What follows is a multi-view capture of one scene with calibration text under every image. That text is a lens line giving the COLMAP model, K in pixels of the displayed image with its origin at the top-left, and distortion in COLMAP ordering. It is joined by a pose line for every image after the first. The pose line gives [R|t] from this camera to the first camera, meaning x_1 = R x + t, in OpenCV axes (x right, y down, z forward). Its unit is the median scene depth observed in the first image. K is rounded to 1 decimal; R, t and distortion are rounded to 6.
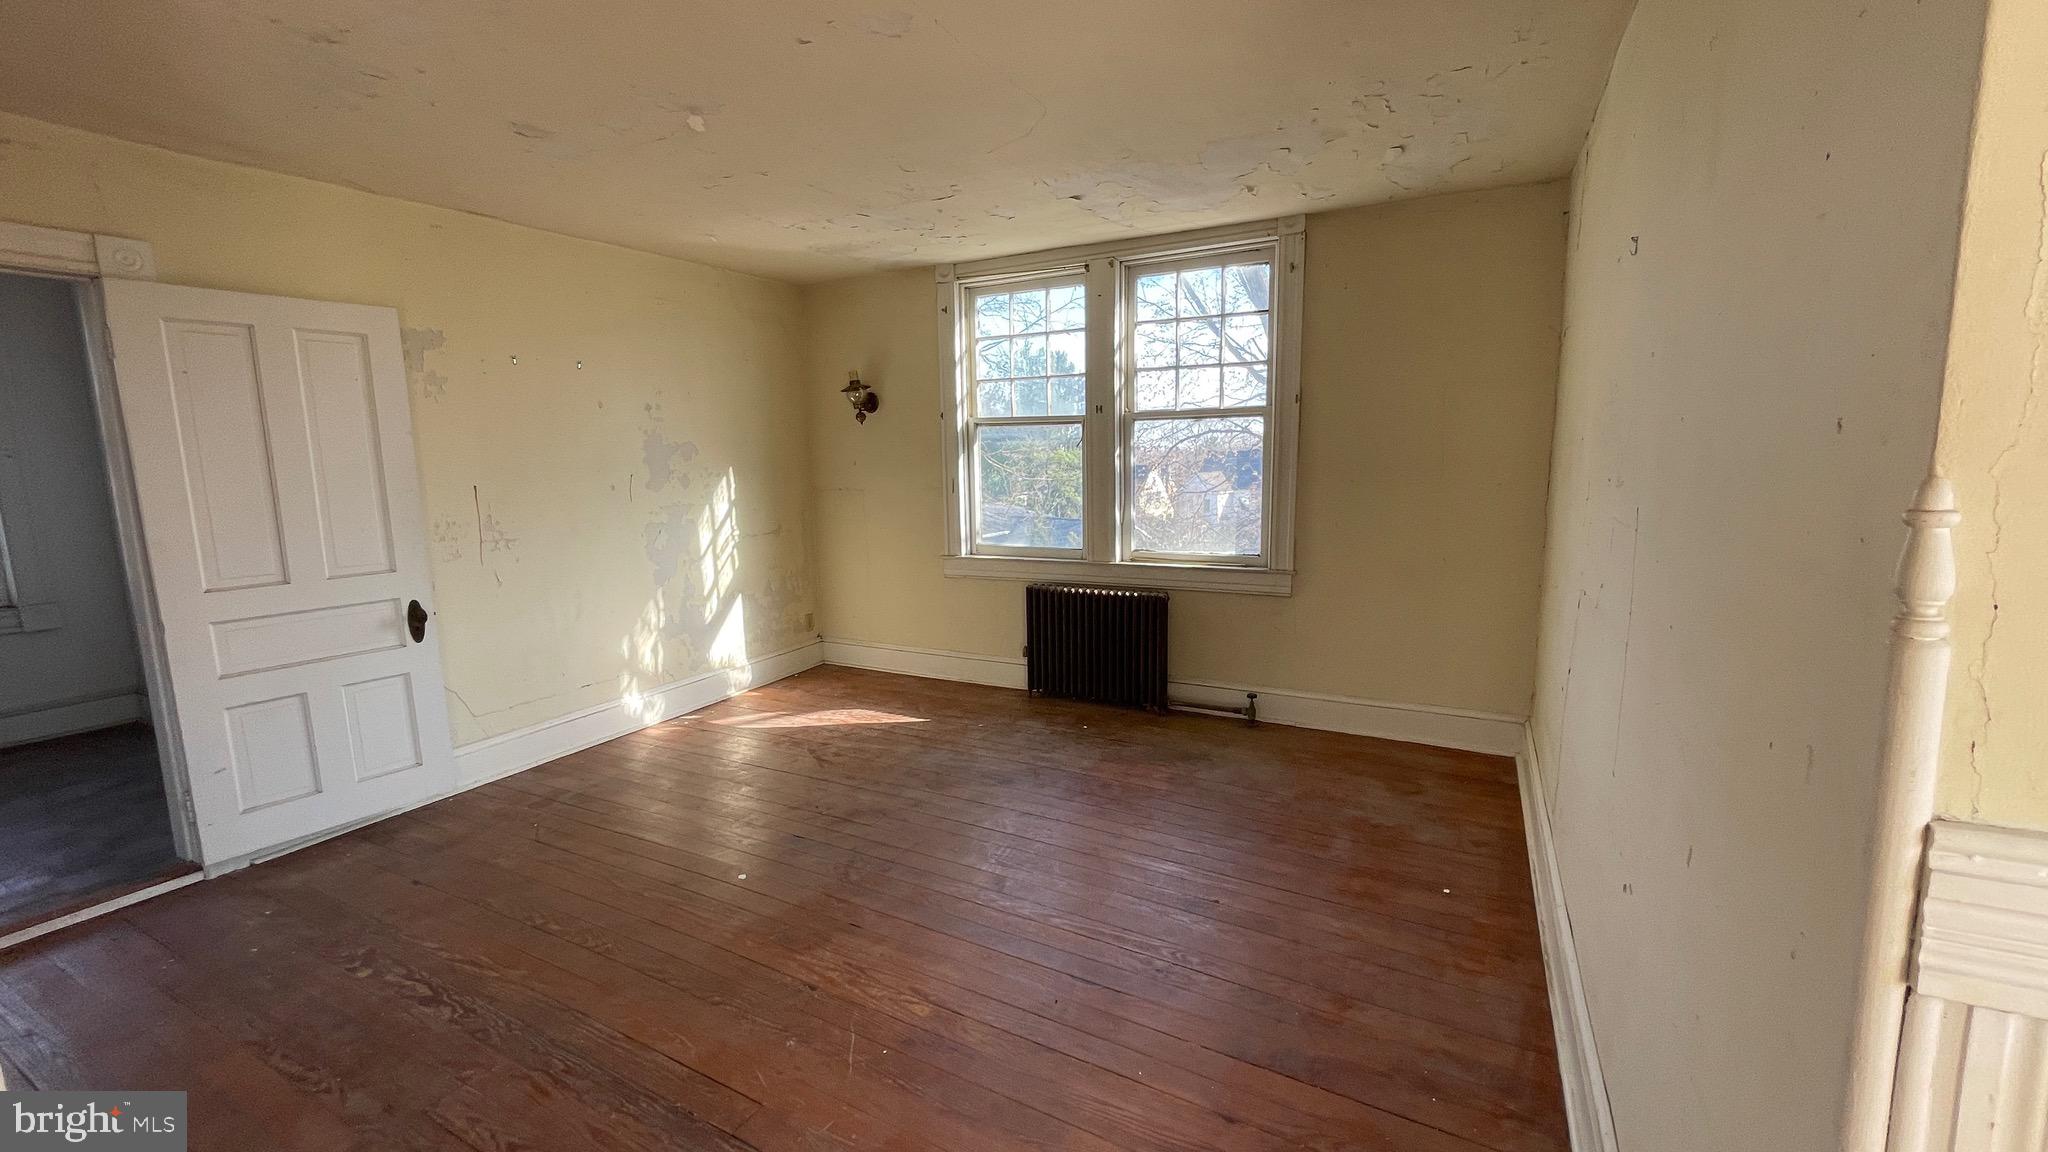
lens RADIAL K [[828.1, 0, 1022.2], [0, 828.1, 577.8], [0, 0, 1]] dist [-0.000299, 0.000181]
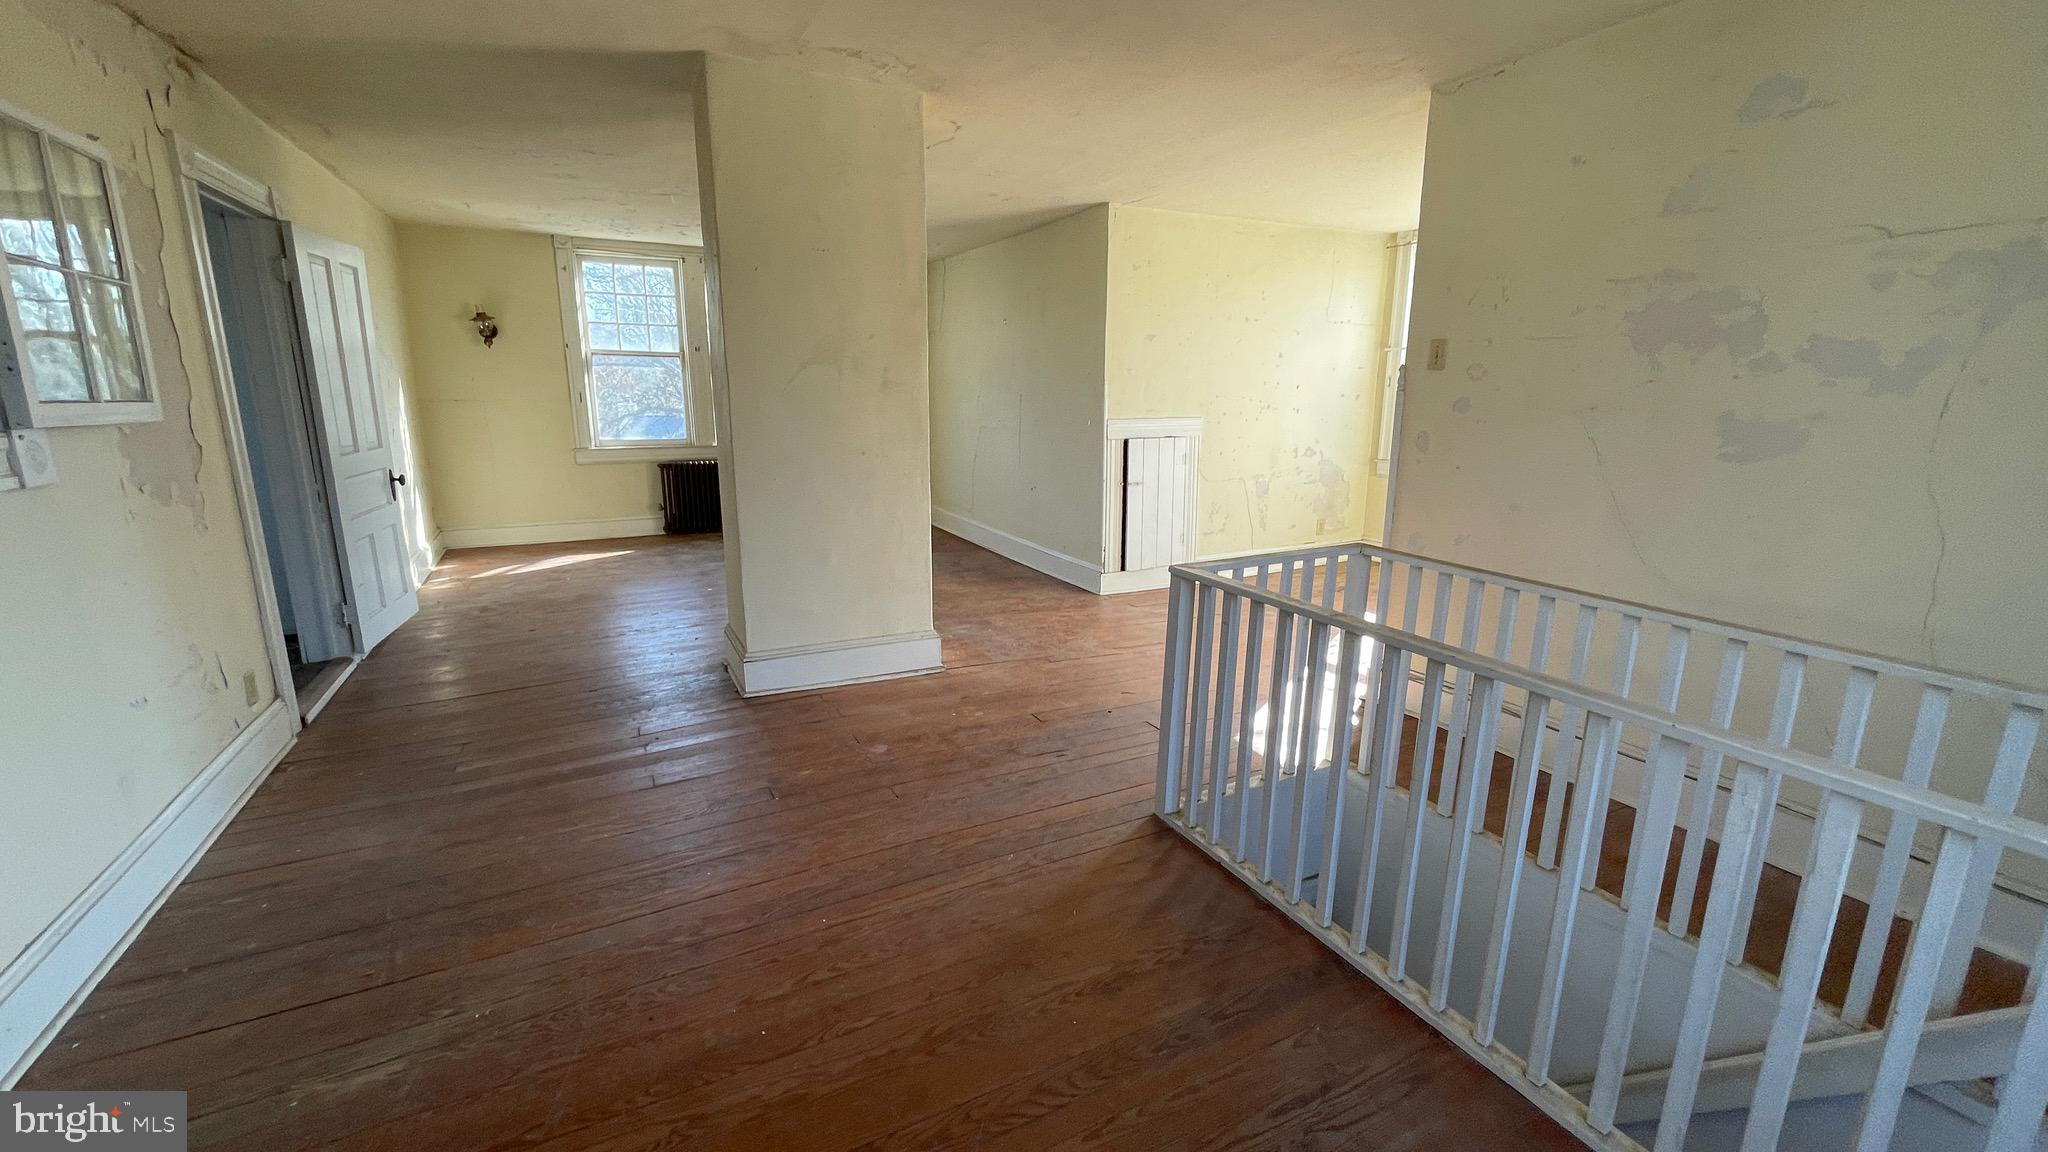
lens RADIAL K [[828.1, 0, 1022.2], [0, 828.1, 577.8], [0, 0, 1]] dist [-0.000299, 0.000181]
pose [[0.562953, -0.163267, 0.810202, -0.867065], [0.105015, 0.986479, 0.125822, 0.094248], [-0.819790, 0.014252, 0.572487, -0.417552]]
